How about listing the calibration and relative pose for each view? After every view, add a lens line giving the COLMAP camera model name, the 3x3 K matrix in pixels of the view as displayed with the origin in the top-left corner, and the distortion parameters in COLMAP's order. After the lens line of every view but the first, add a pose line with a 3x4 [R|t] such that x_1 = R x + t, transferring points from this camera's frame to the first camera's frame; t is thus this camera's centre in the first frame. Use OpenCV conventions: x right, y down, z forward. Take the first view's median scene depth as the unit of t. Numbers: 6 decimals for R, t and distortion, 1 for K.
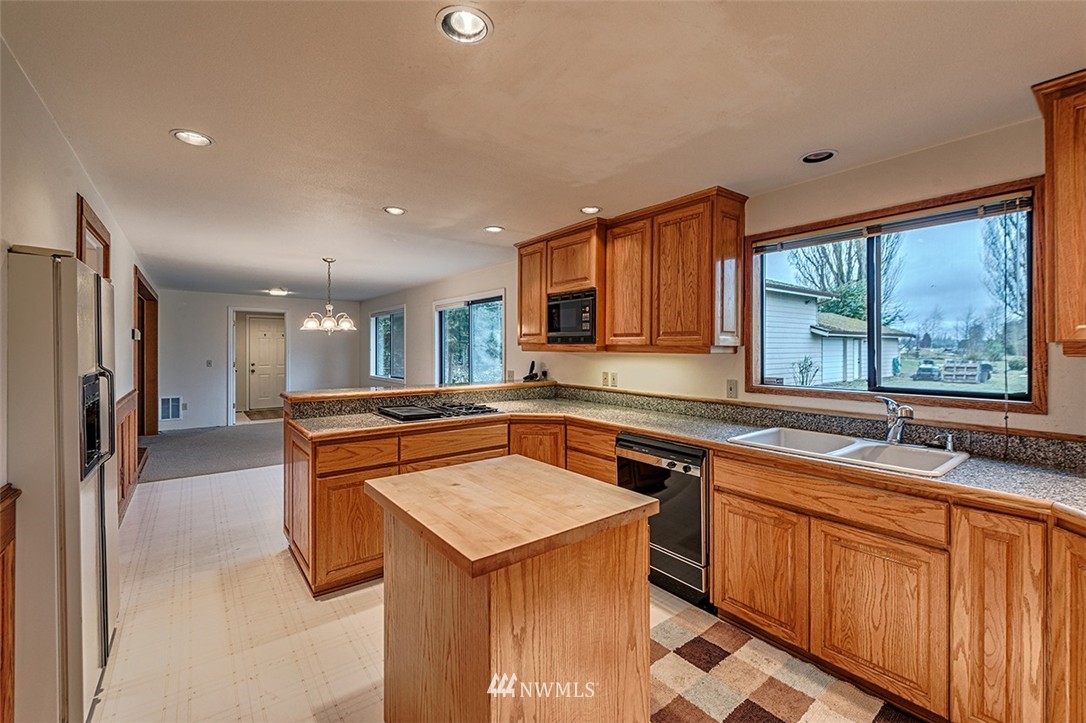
lens RADIAL K [[467.8, 0, 561.5], [0, 467.8, 350.5], [0, 0, 1]] dist [0.003263, -0.000987]
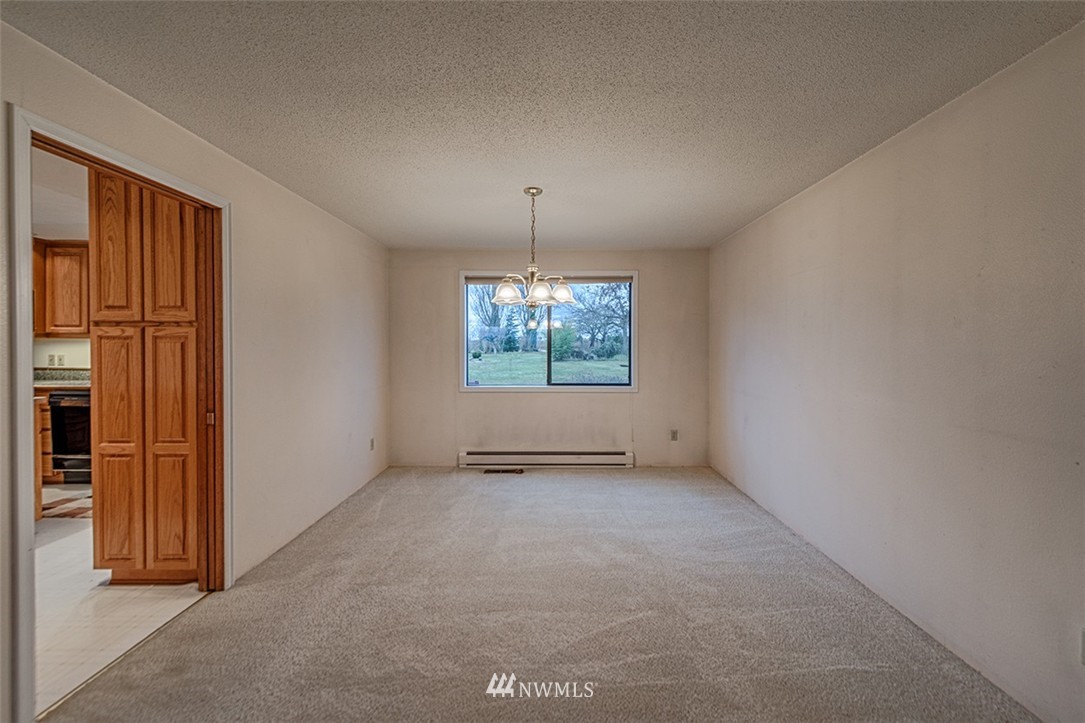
lens RADIAL K [[406.0, 0, 544.3], [0, 406.0, 355.5], [0, 0, 1]] dist [0.000890, 0.000098]
pose [[0.629804, -0.005961, 0.776731, 0.093549], [0.002700, 0.999981, 0.005484, 0.054083], [-0.776749, -0.001357, 0.629809, -0.897918]]
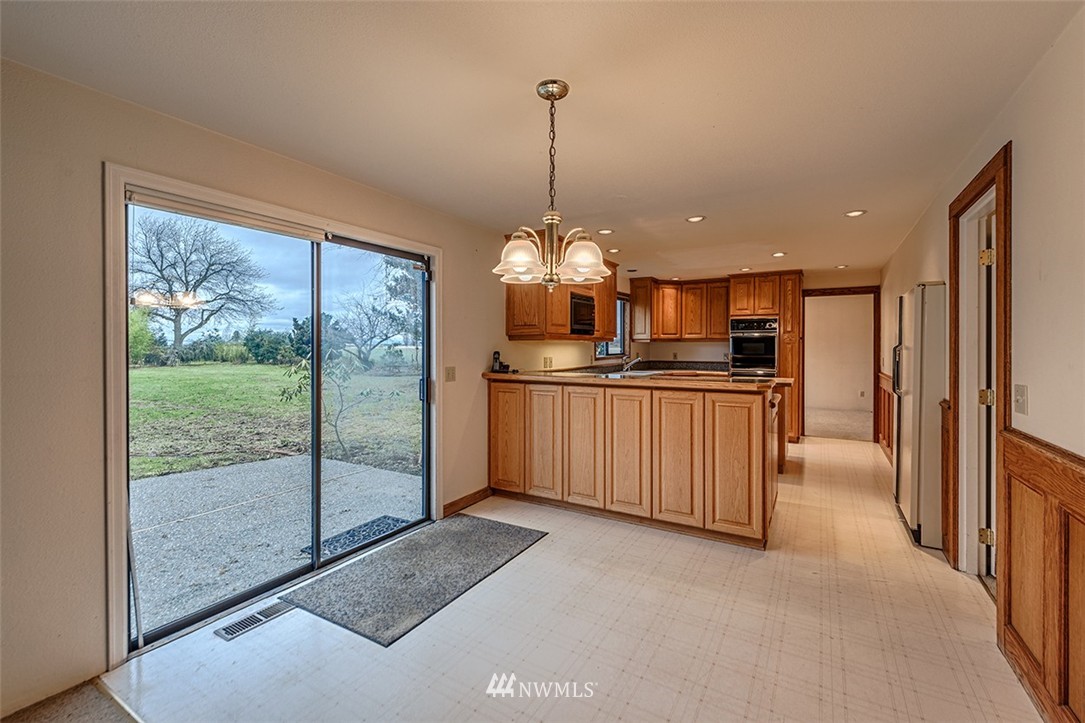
lens RADIAL K [[467.4, 0, 542.0], [0, 467.4, 349.9], [0, 0, 1]] dist [0.003263, -0.000987]
pose [[-0.364958, -0.010798, 0.930961, -1.274982], [0.003960, 0.999906, 0.013151, 0.011243], [-0.931016, 0.008486, -0.364881, 1.742450]]
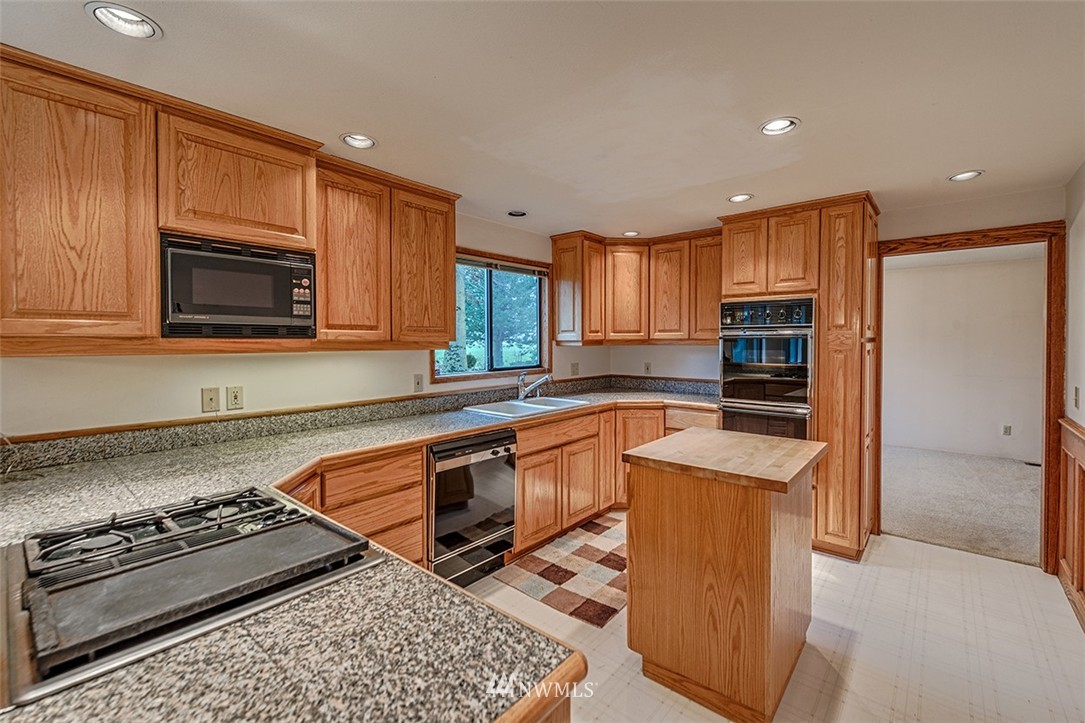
lens RADIAL K [[467.4, 0, 542.5], [0, 467.4, 351.0], [0, 0, 1]] dist [0.003263, -0.000987]
pose [[-0.199819, -0.022249, 0.979580, -0.640742], [0.006338, 0.999692, 0.023998, -0.011256], [-0.979812, 0.011004, -0.199616, 0.852141]]
